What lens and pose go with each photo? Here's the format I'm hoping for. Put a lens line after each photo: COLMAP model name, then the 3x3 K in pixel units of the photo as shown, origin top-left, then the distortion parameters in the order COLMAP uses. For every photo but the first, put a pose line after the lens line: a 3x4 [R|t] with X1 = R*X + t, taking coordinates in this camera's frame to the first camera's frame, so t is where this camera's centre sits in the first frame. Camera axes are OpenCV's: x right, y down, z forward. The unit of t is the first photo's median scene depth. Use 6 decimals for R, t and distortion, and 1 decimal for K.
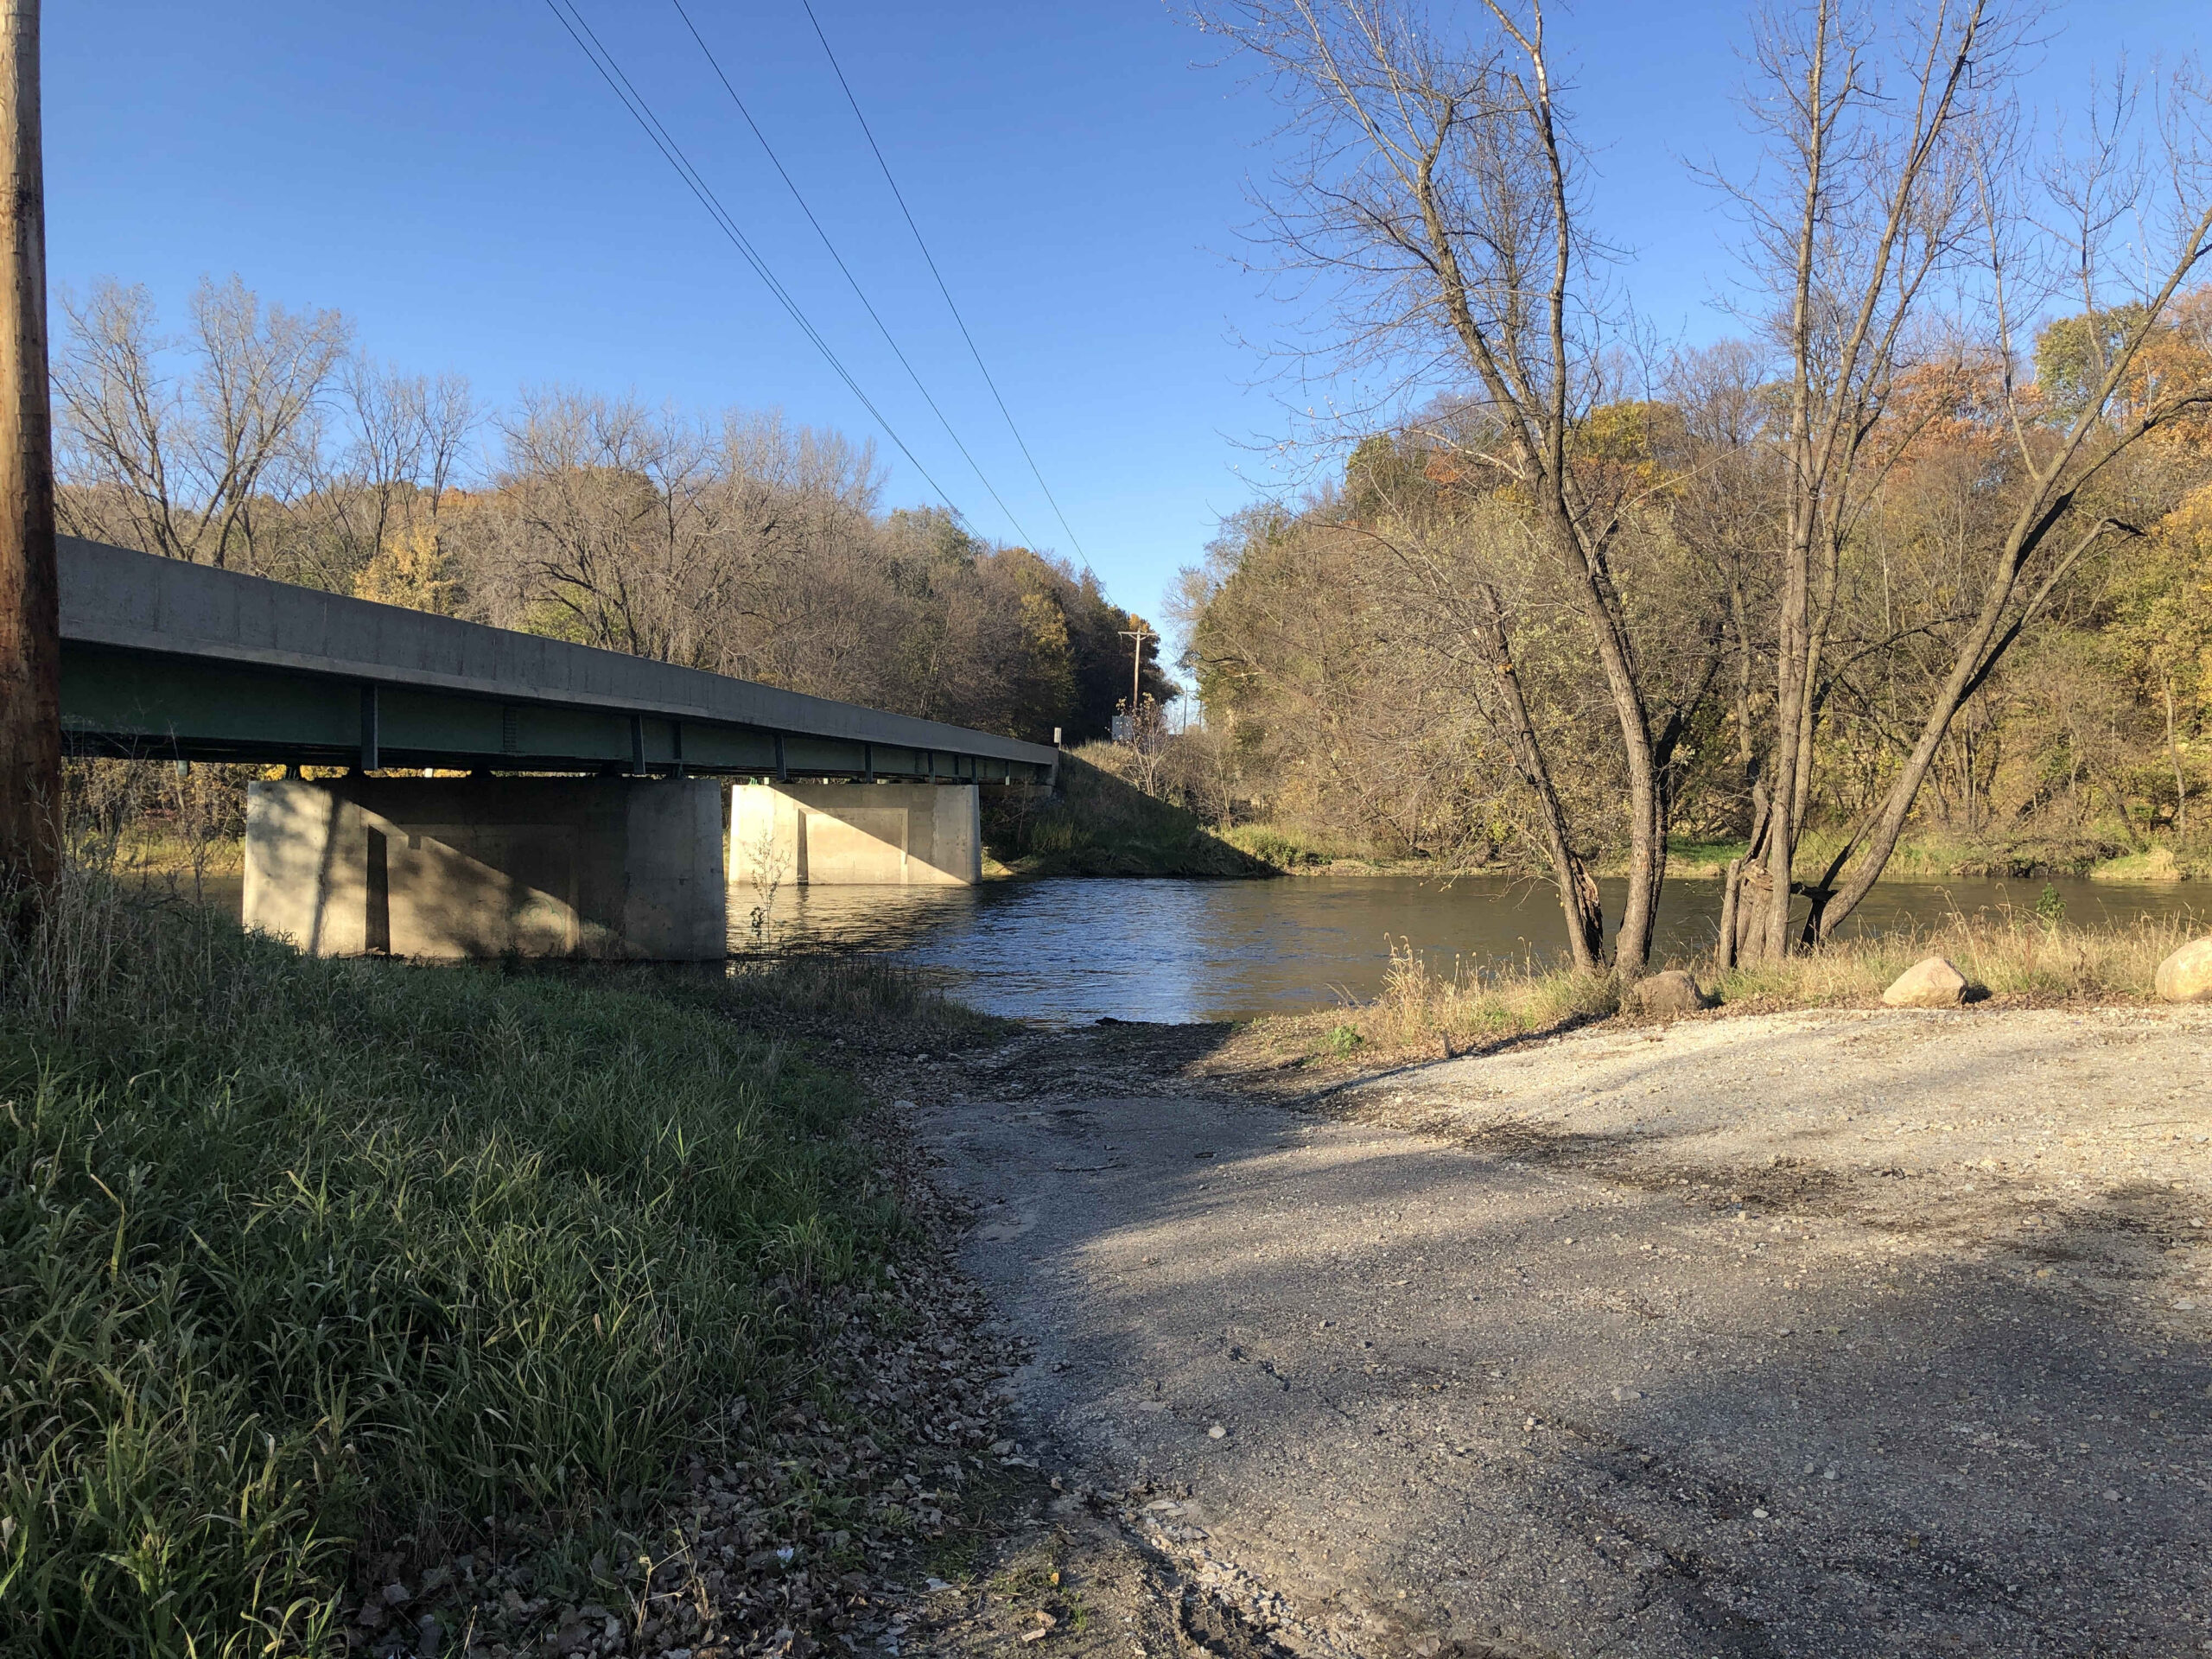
lens RADIAL K [[1748.8, 0, 1103.4], [0, 1748.8, 789.7], [0, 0, 1]] dist [0.011227, -0.000434]
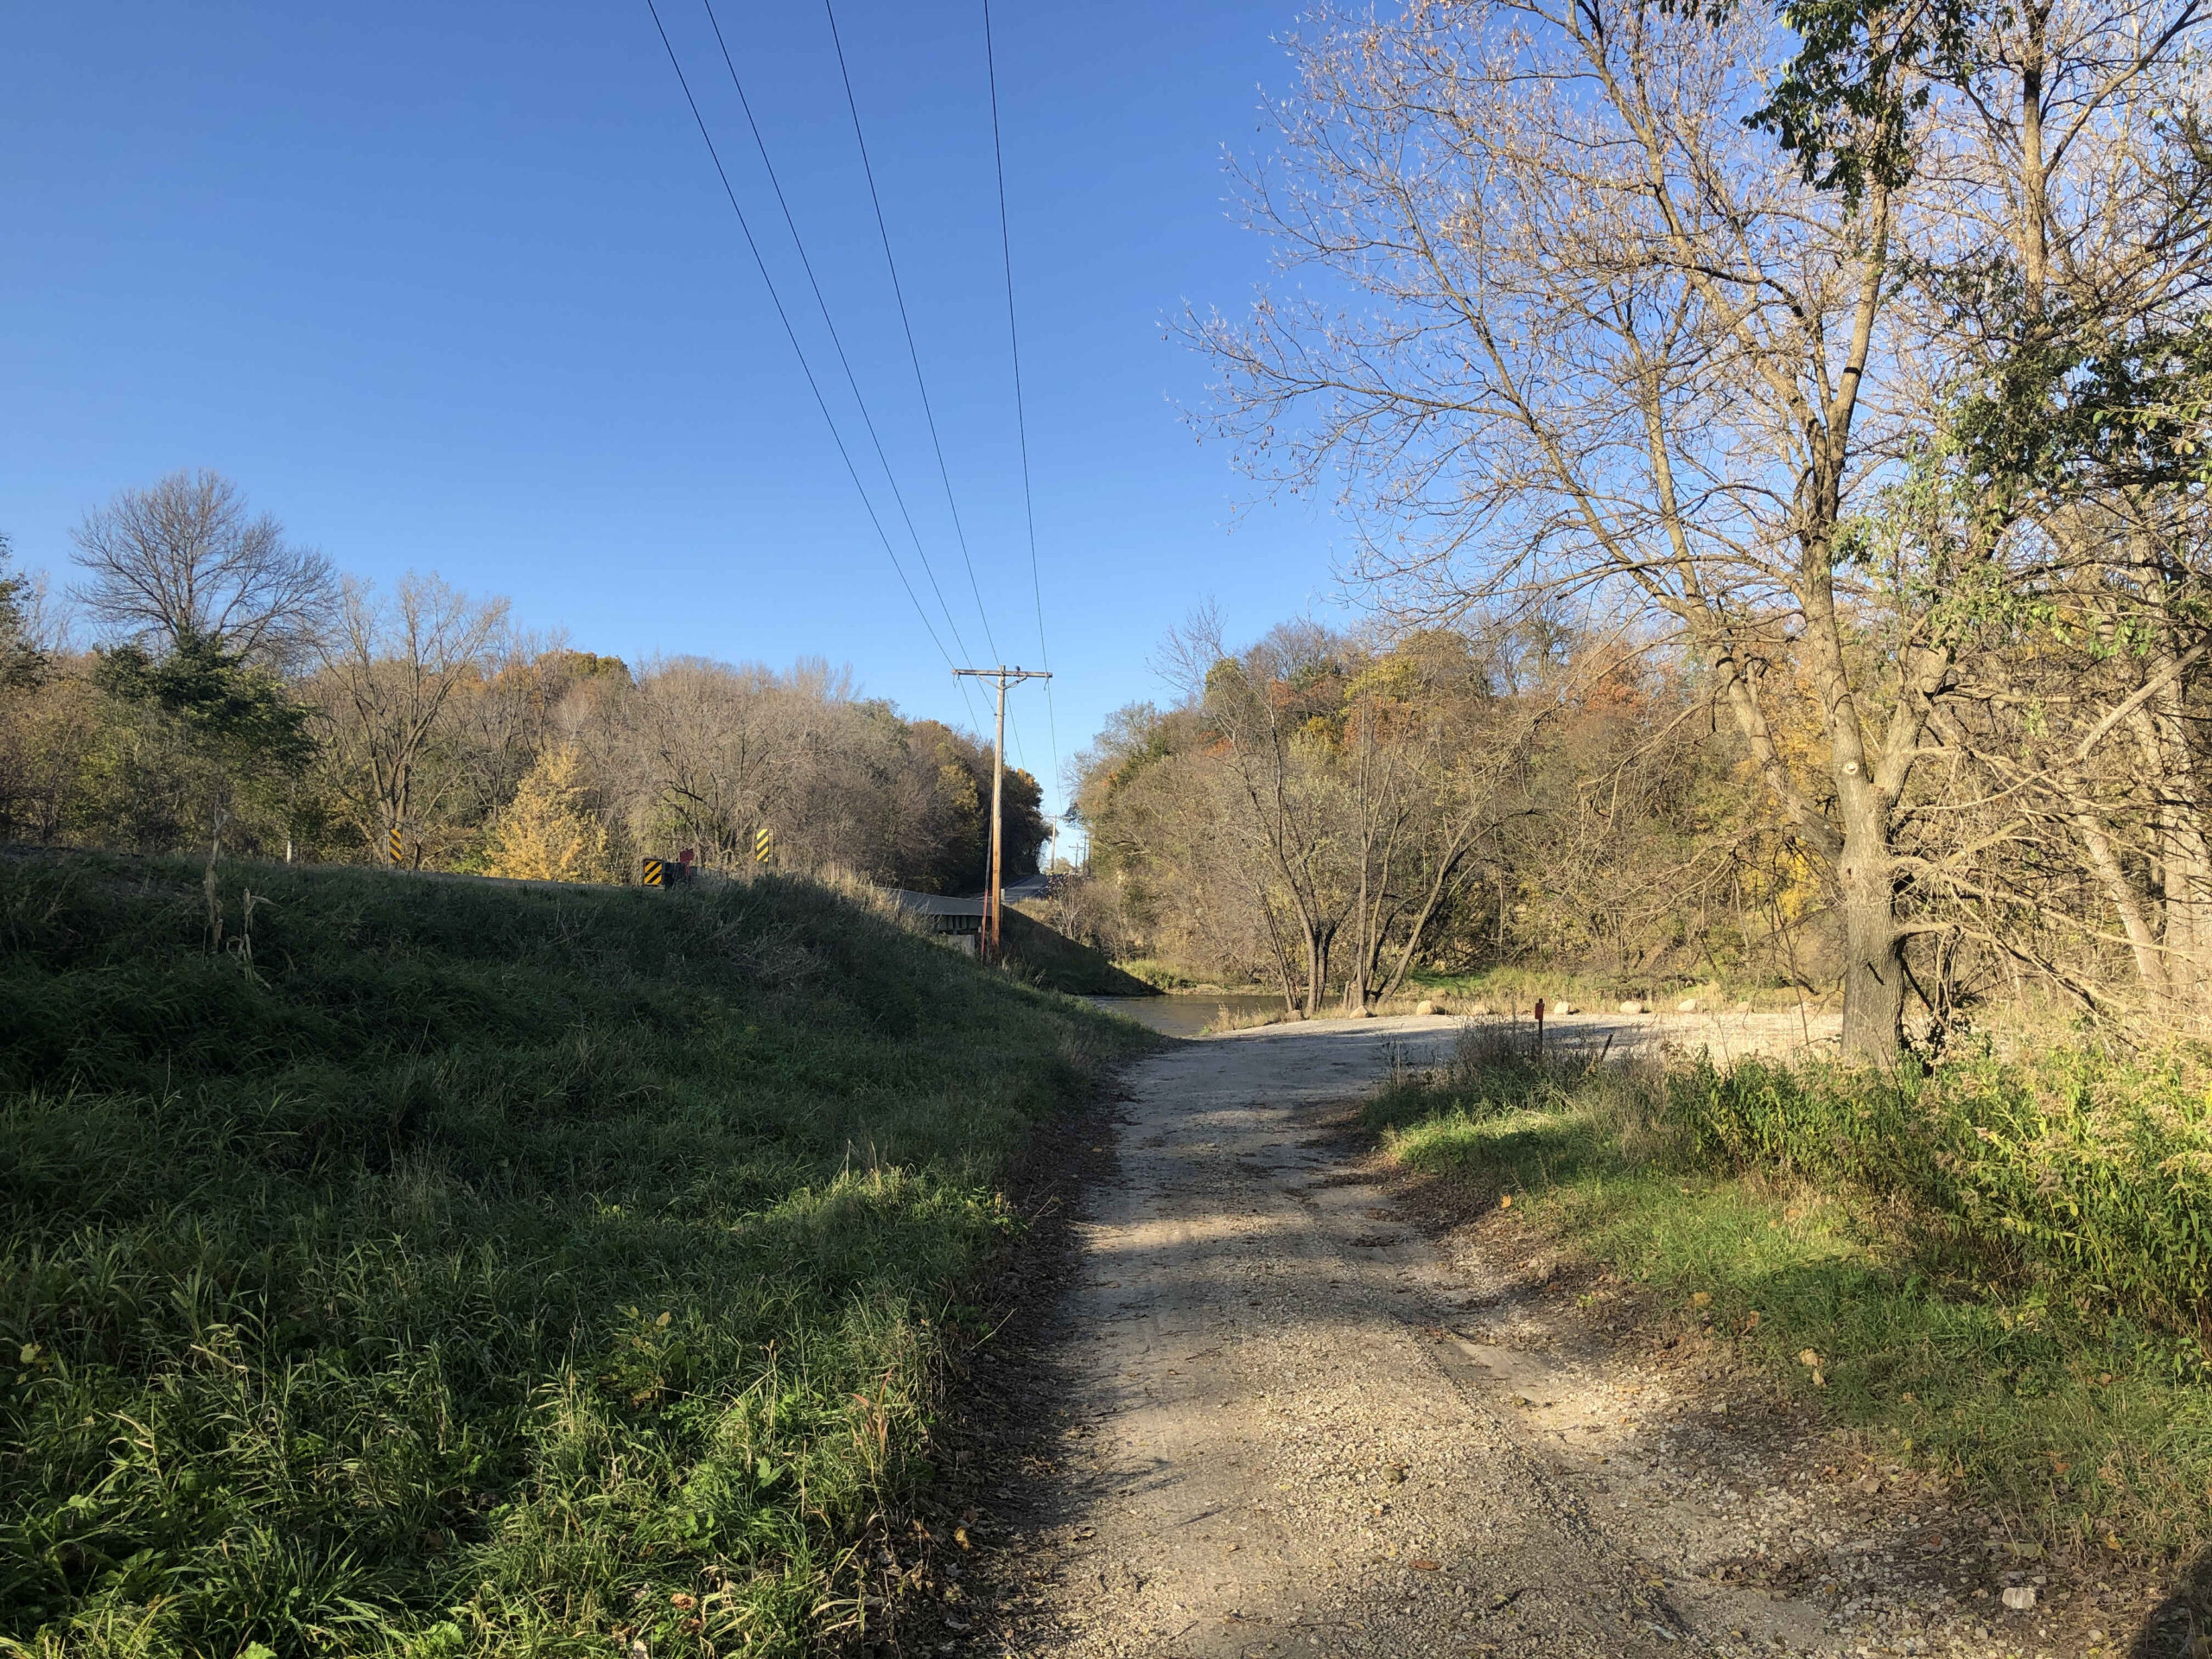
lens RADIAL K [[1763.3, 0, 1101.3], [0, 1763.3, 819.7], [0, 0, 1]] dist [0.026242, -0.054110]
pose [[0.996831, 0.011509, 0.078706, -0.074181], [-0.007167, 0.998448, -0.055221, -0.017279], [-0.079220, 0.054482, 0.995367, -0.524692]]
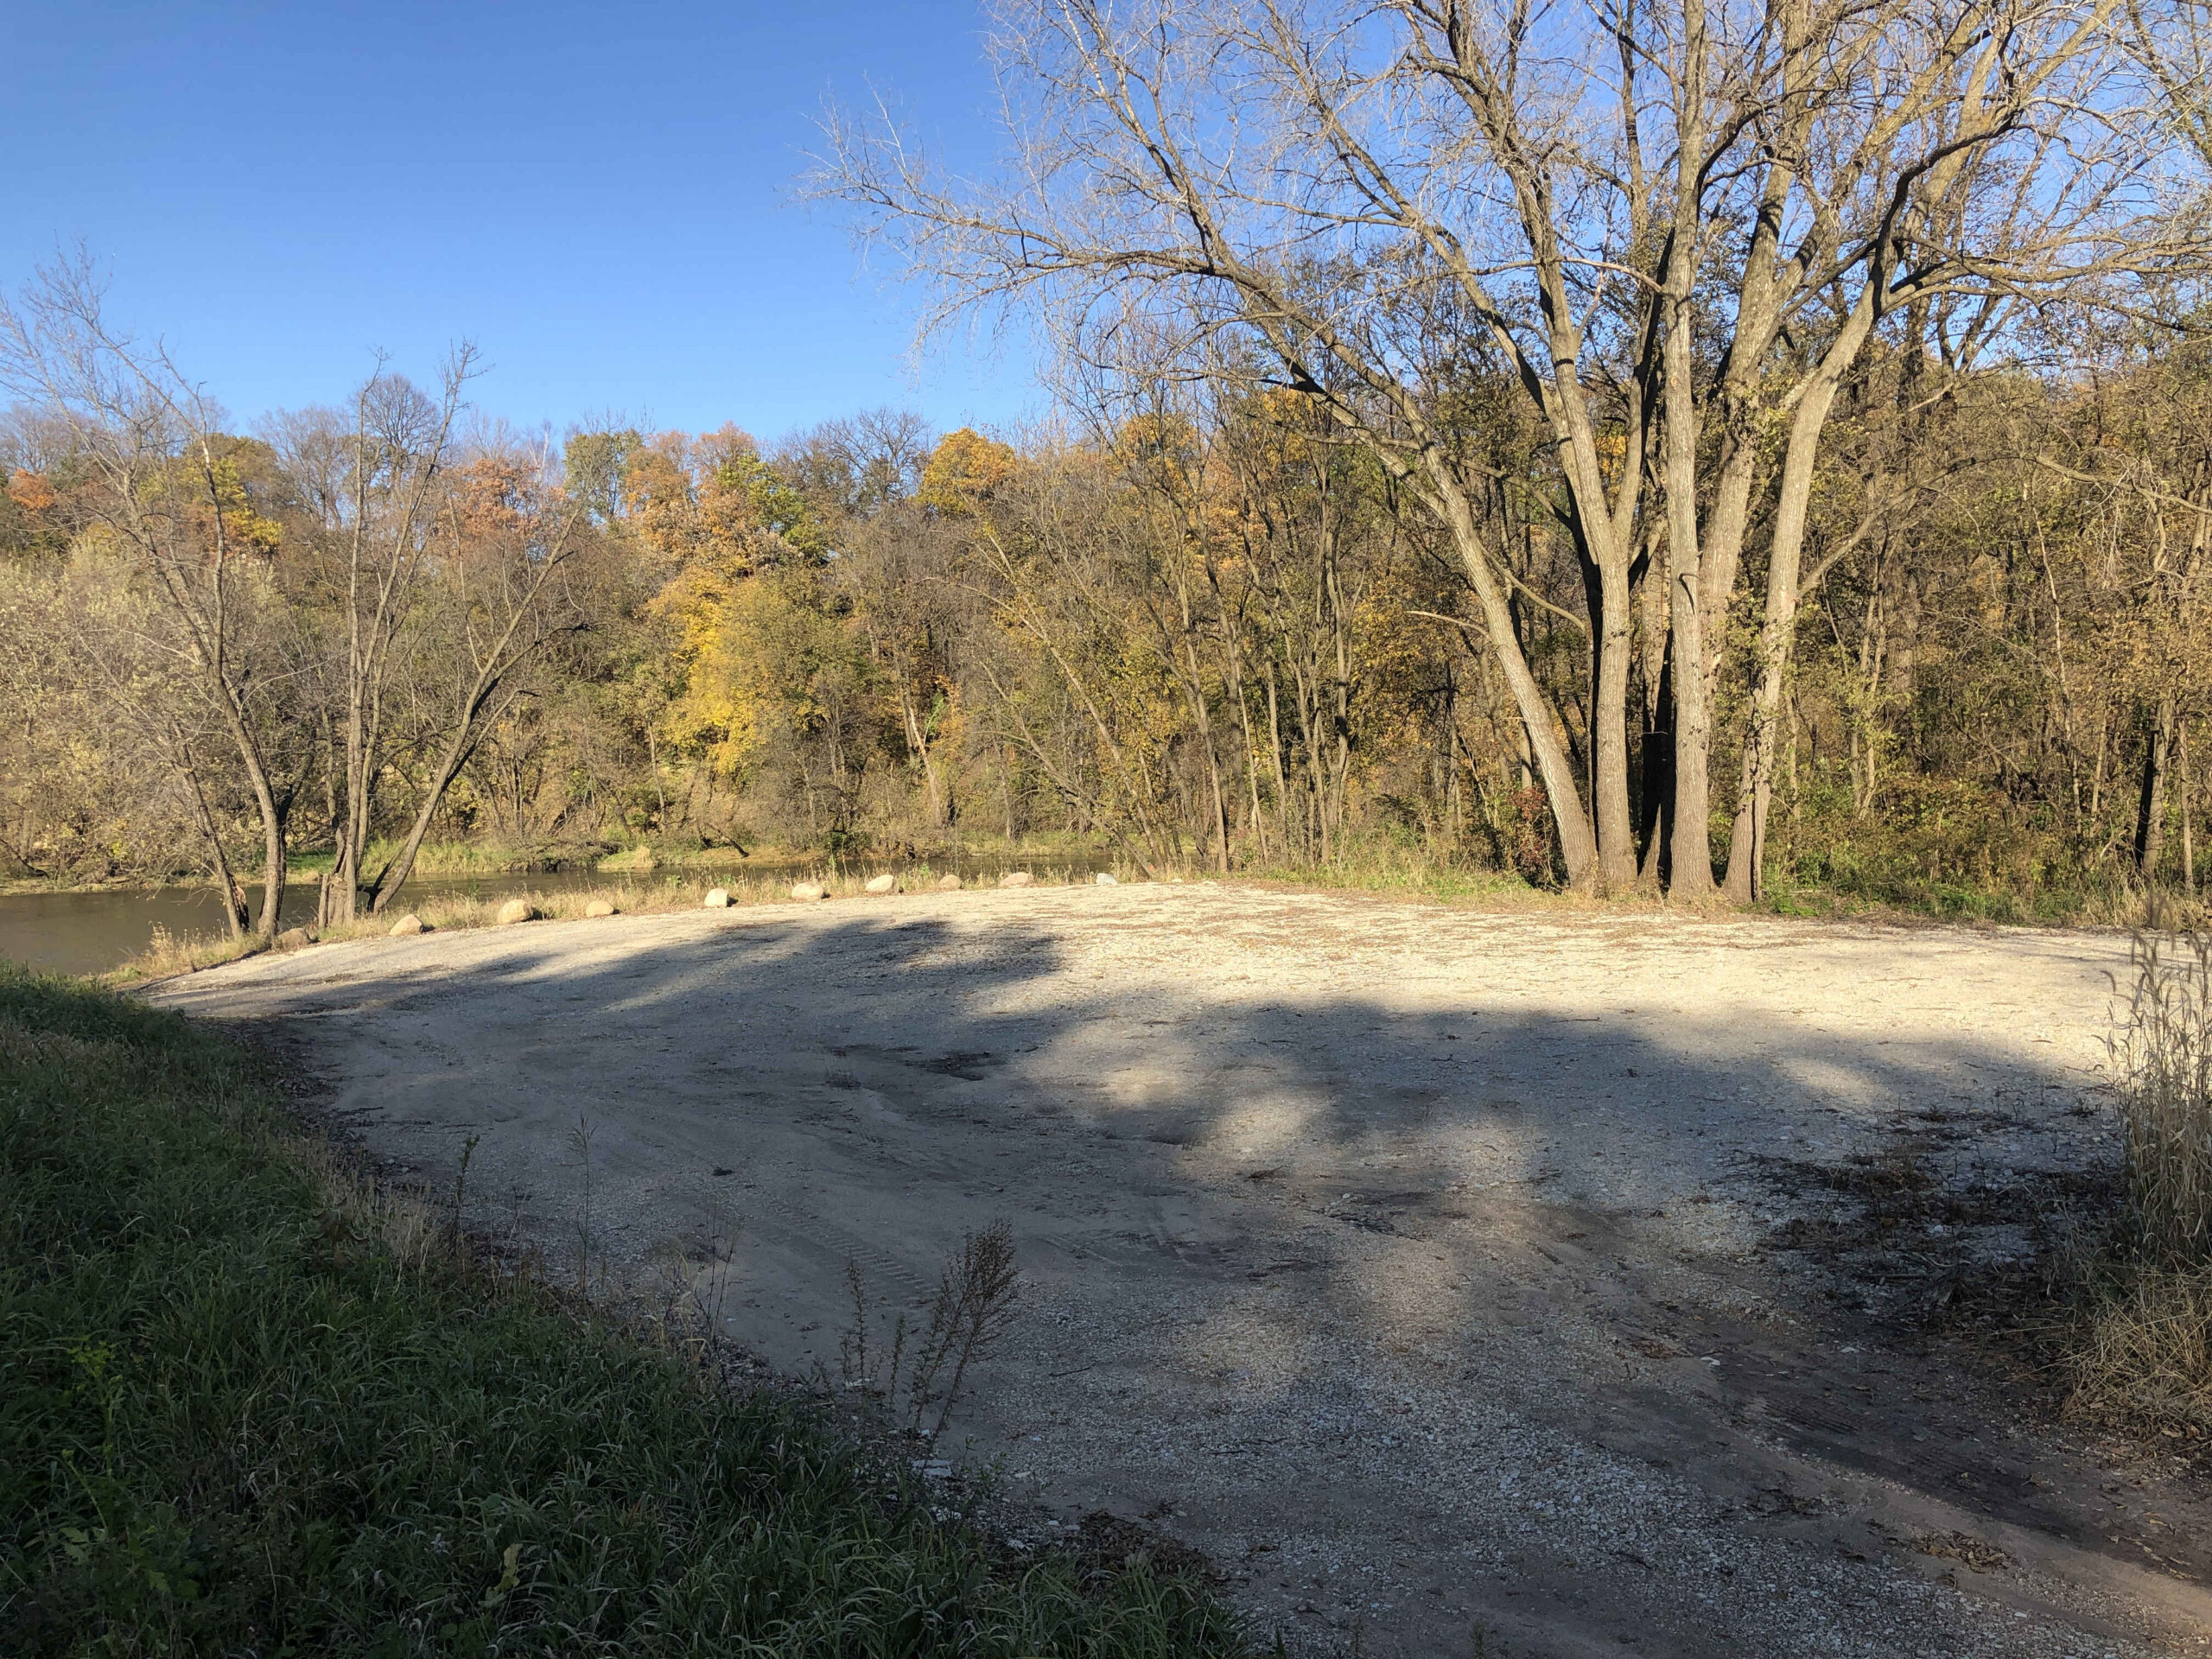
lens RADIAL K [[1763.3, 0, 1101.3], [0, 1763.3, 819.7], [0, 0, 1]] dist [0.026242, -0.054110]
pose [[0.728262, -0.024813, 0.684850, -0.091889], [0.012427, 0.999658, 0.023003, -0.014451], [-0.685186, -0.008242, 0.728321, -0.263795]]
